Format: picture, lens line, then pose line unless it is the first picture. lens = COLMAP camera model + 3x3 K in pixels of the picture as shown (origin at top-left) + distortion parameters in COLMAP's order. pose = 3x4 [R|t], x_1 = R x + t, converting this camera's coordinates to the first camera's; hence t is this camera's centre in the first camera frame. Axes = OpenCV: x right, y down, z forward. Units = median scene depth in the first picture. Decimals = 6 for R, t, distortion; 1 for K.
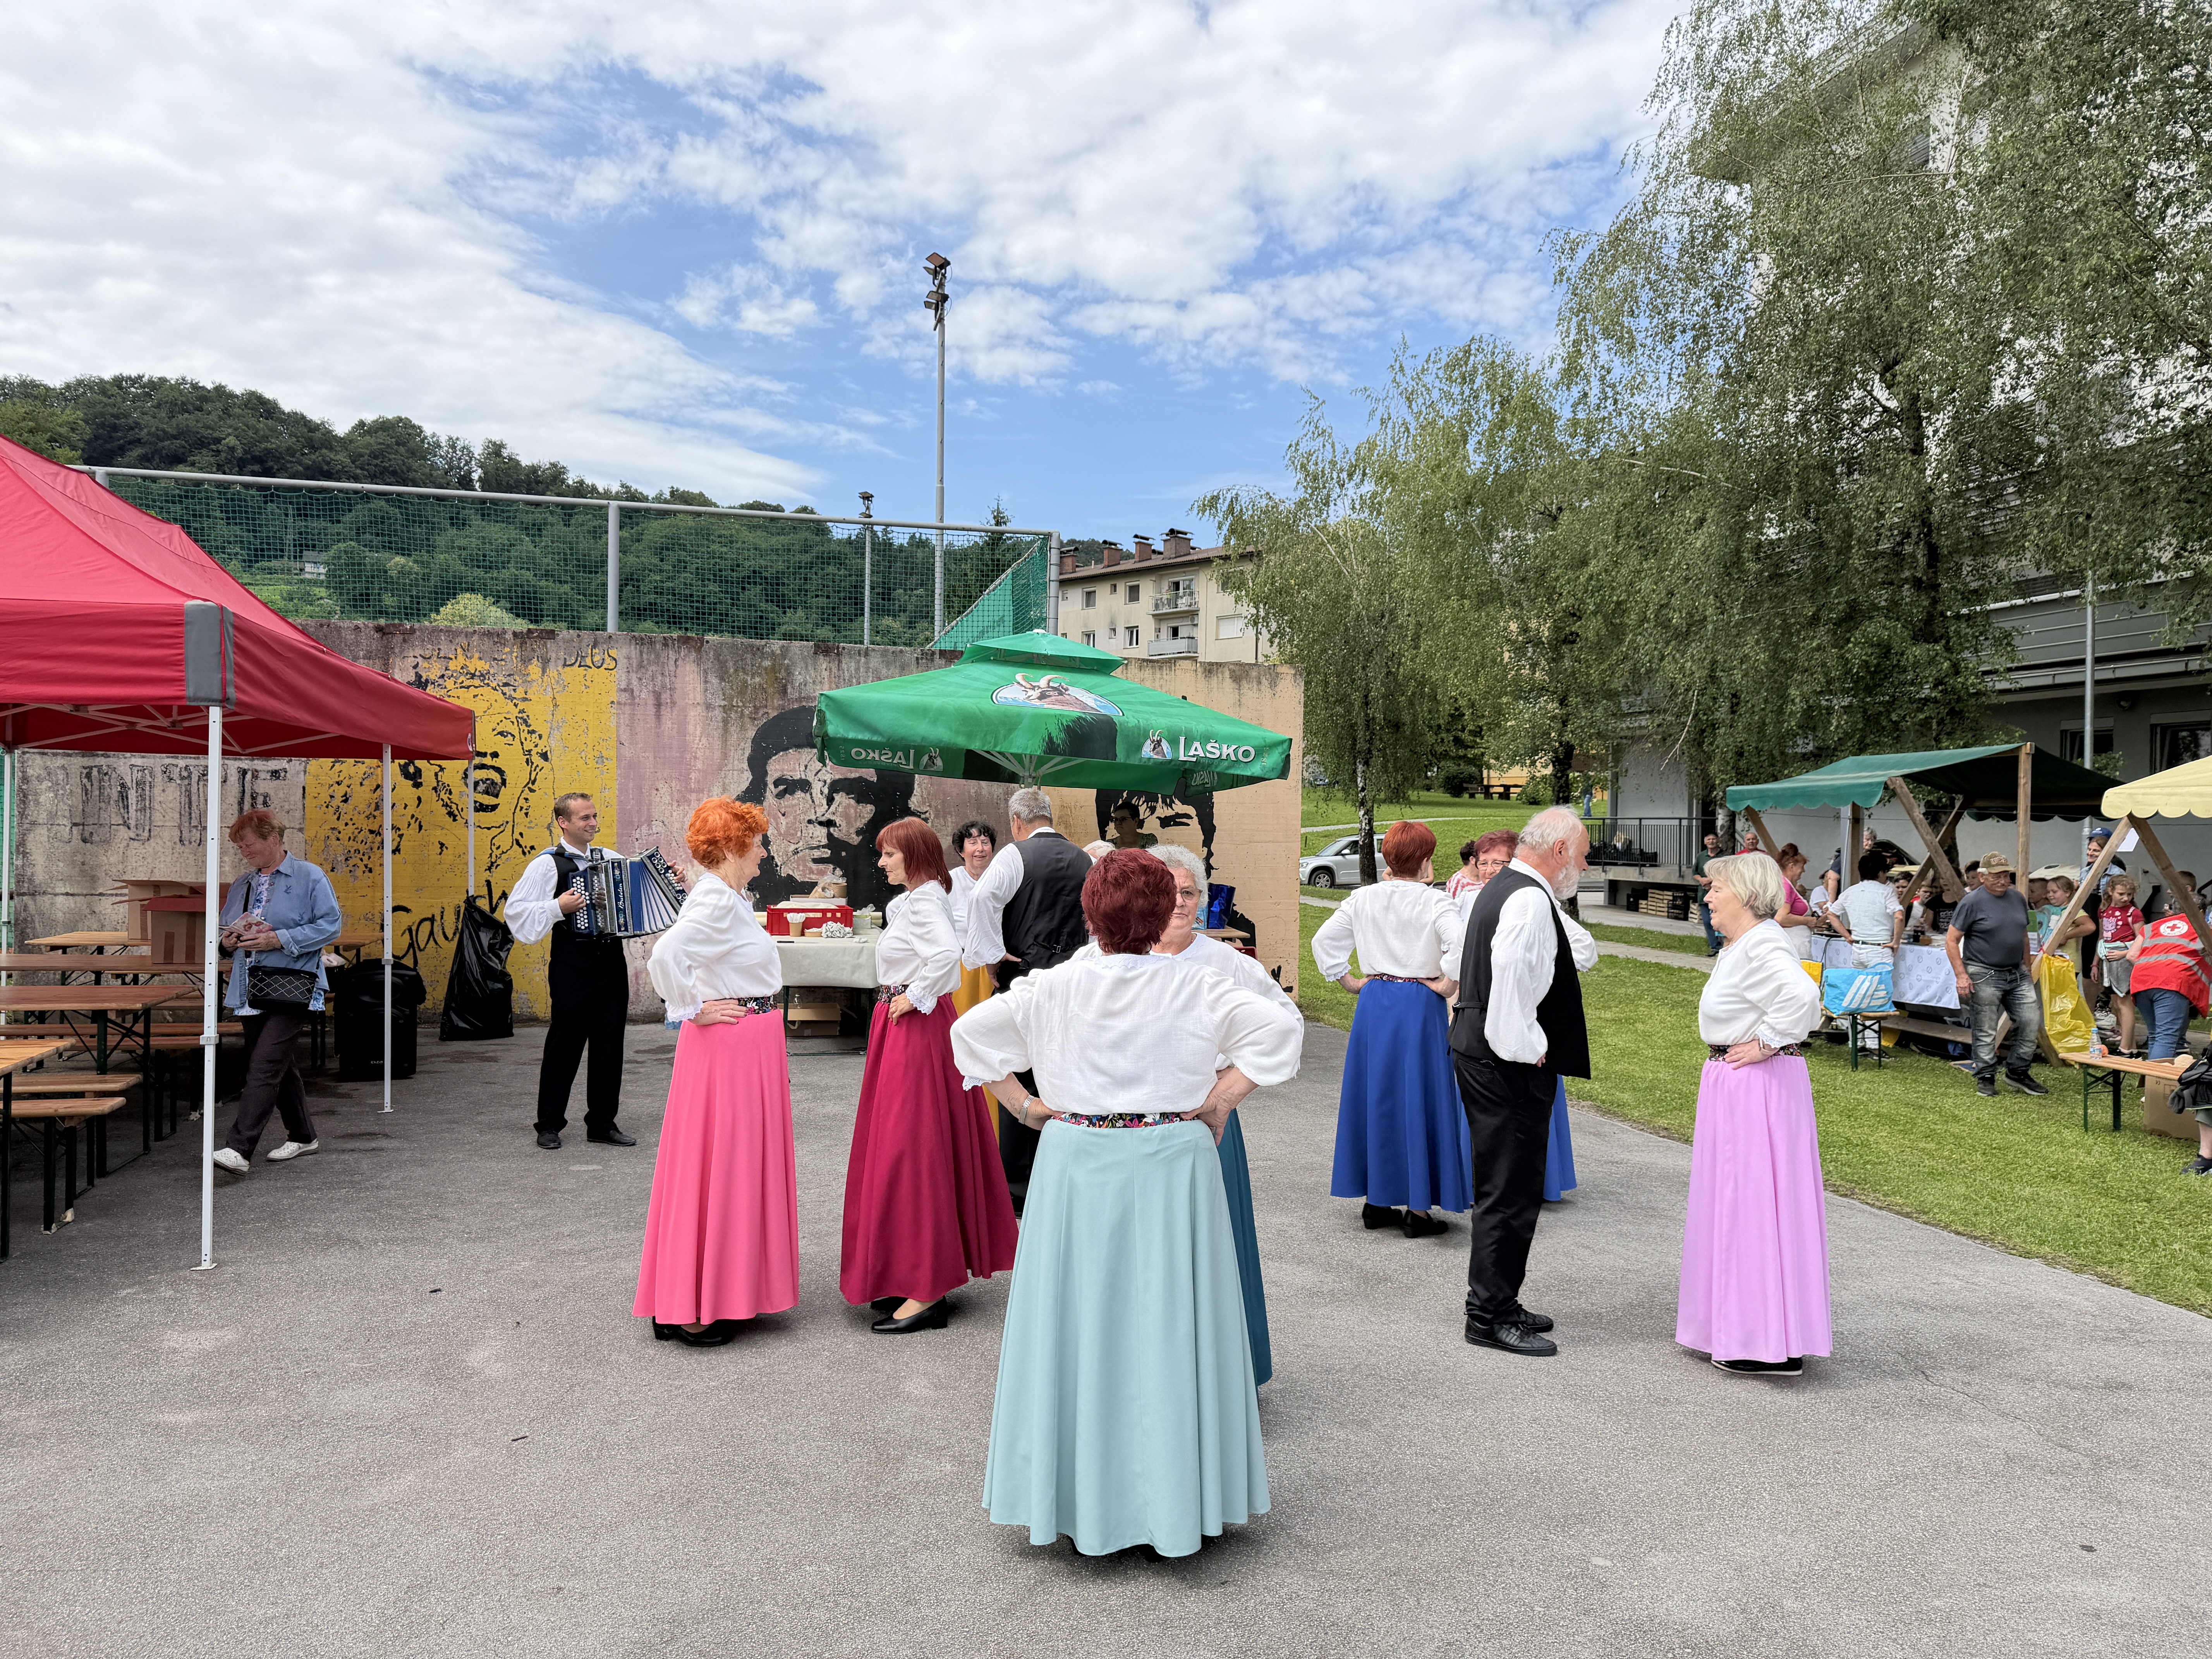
lens RADIAL K [[1558.0, 0, 1096.1], [0, 1558.0, 831.4], [0, 0, 1]] dist [0.088109, -0.121584]
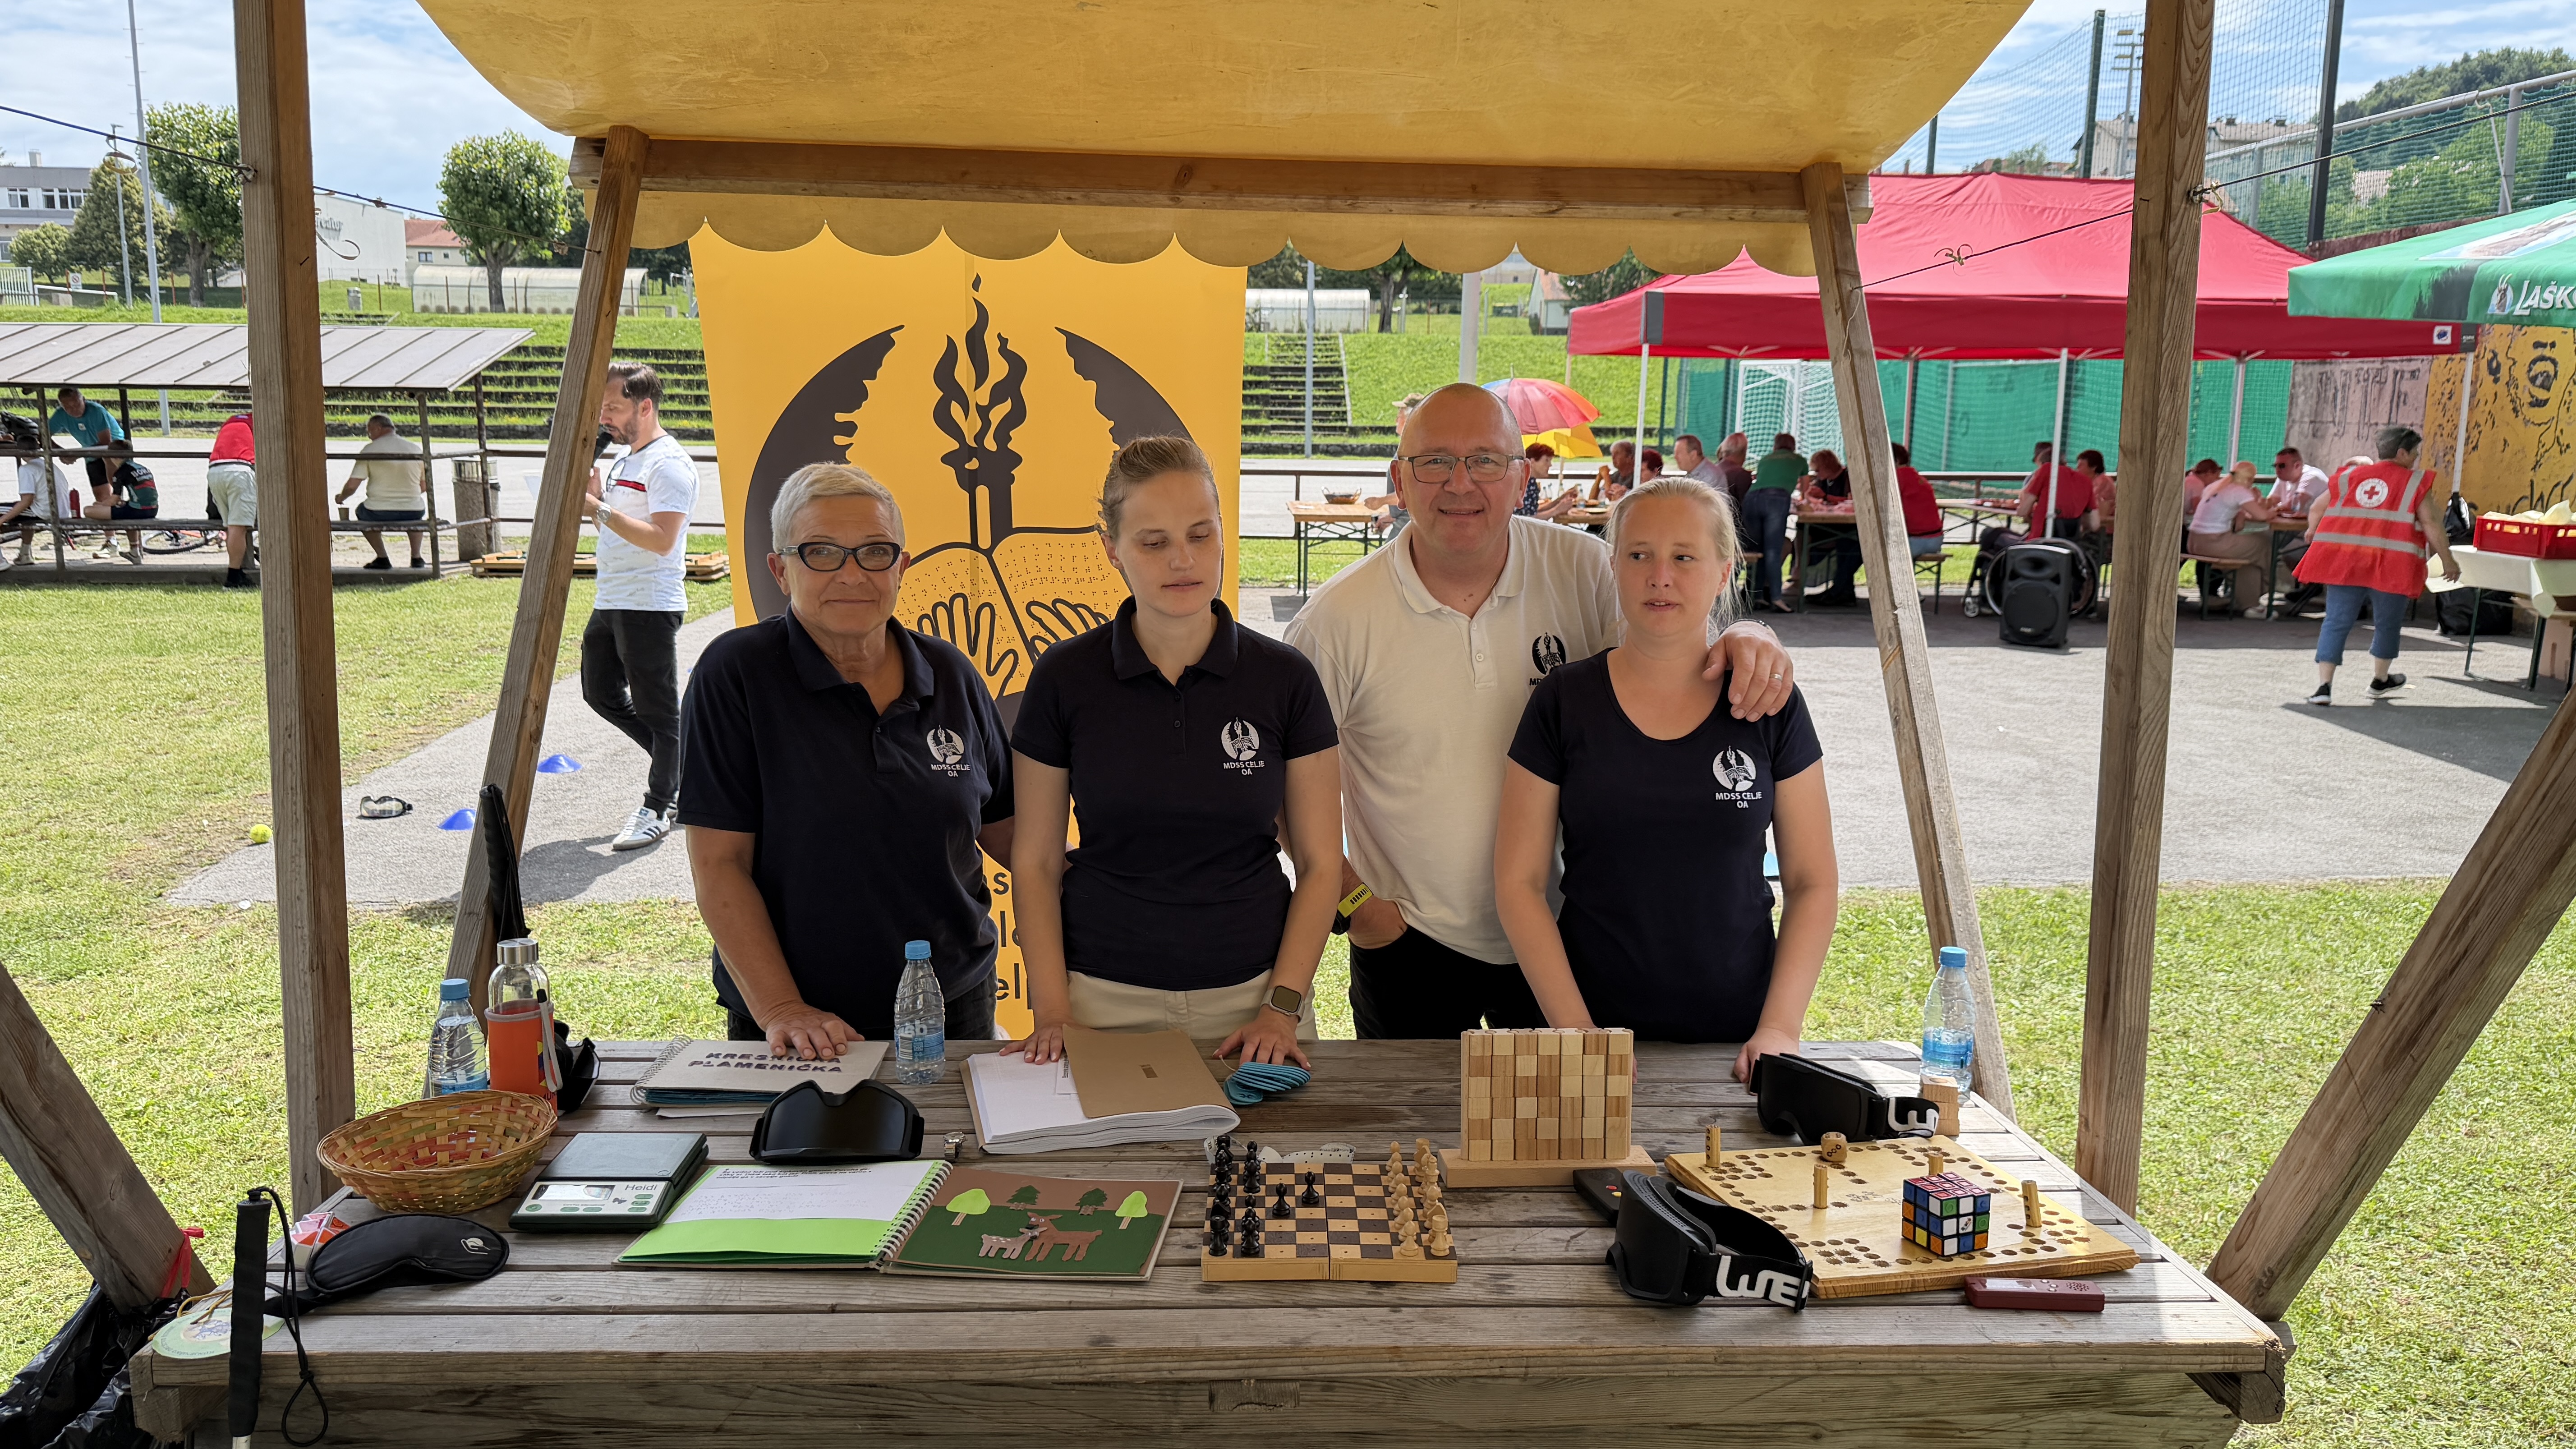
lens RADIAL K [[1813.9, 0, 1291.6], [0, 1813.9, 726.5], [0, 0, 1]] dist [0.086100, -0.116244]
pose [[-0.167153, 0.152703, -0.974034, 0.828956], [-0.022871, 0.987067, 0.158671, 0.018335], [0.985666, 0.048800, -0.161499, 0.451038]]
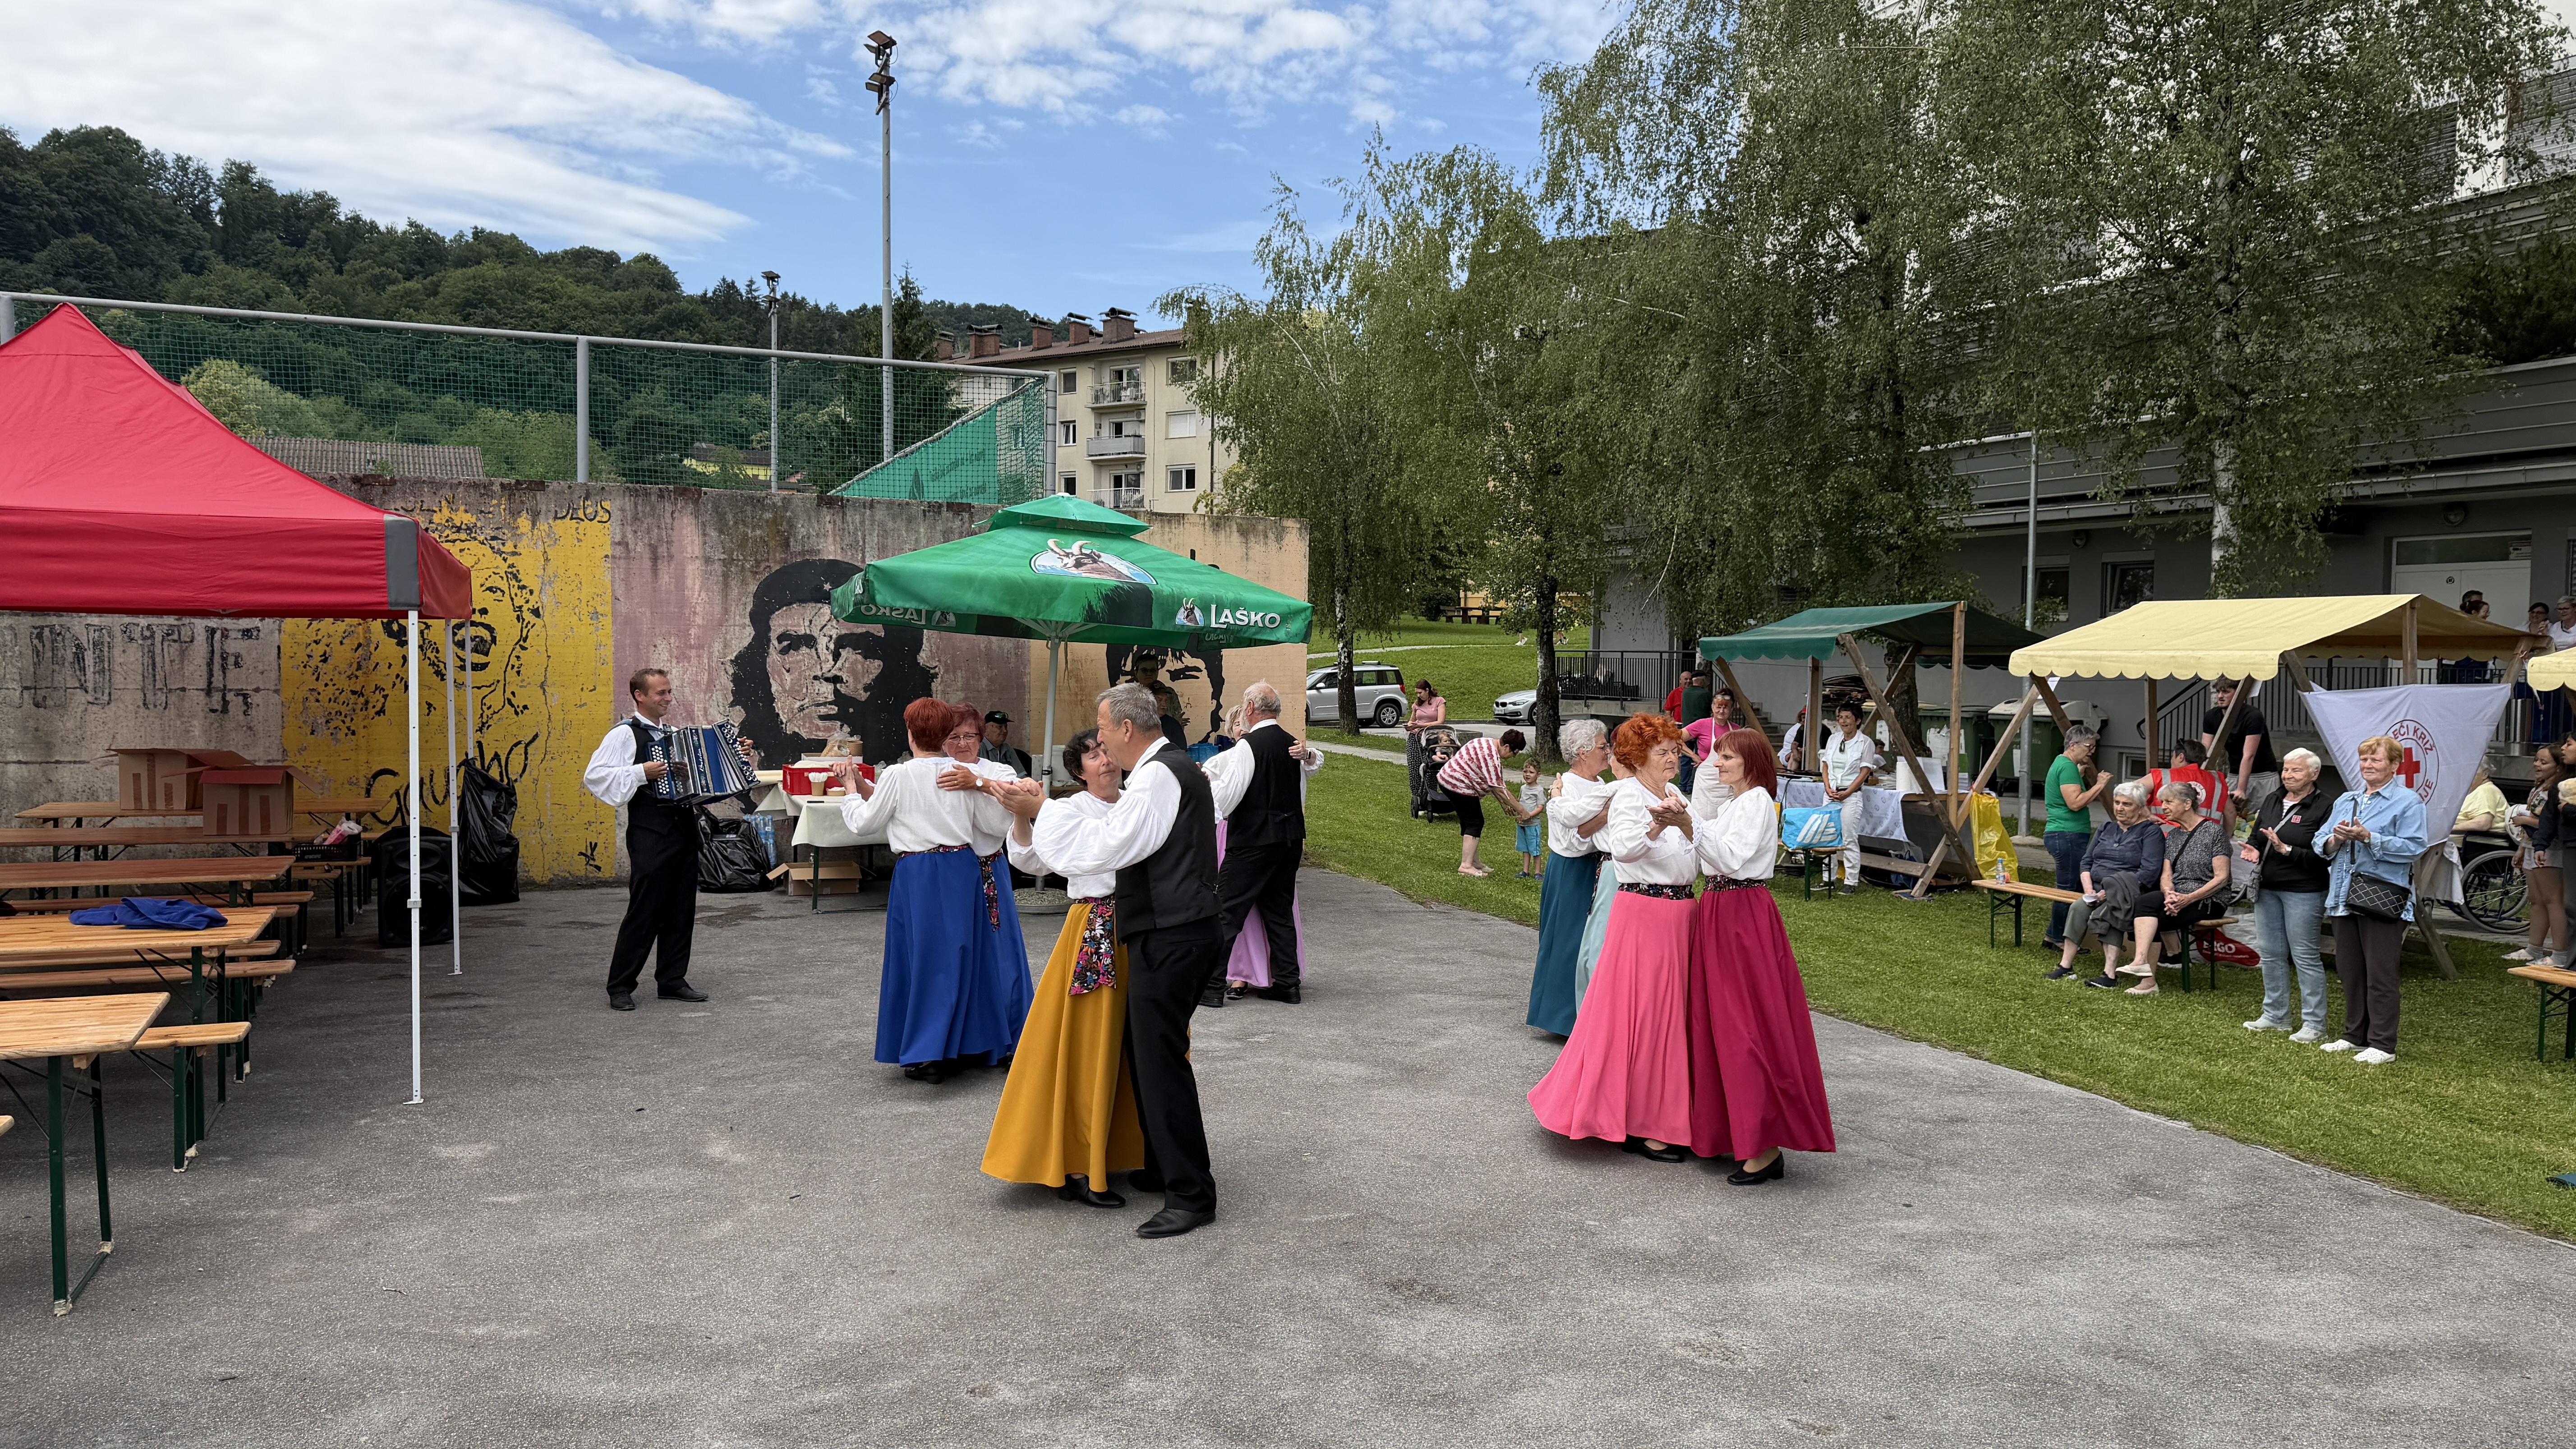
lens RADIAL K [[1813.9, 0, 1291.6], [0, 1813.9, 726.5], [0, 0, 1]] dist [0.086100, -0.116244]
pose [[0.988543, -0.010198, 0.150593, -0.062957], [0.004045, 0.999147, 0.041107, -0.022288], [-0.150884, -0.040027, 0.987741, -0.186731]]
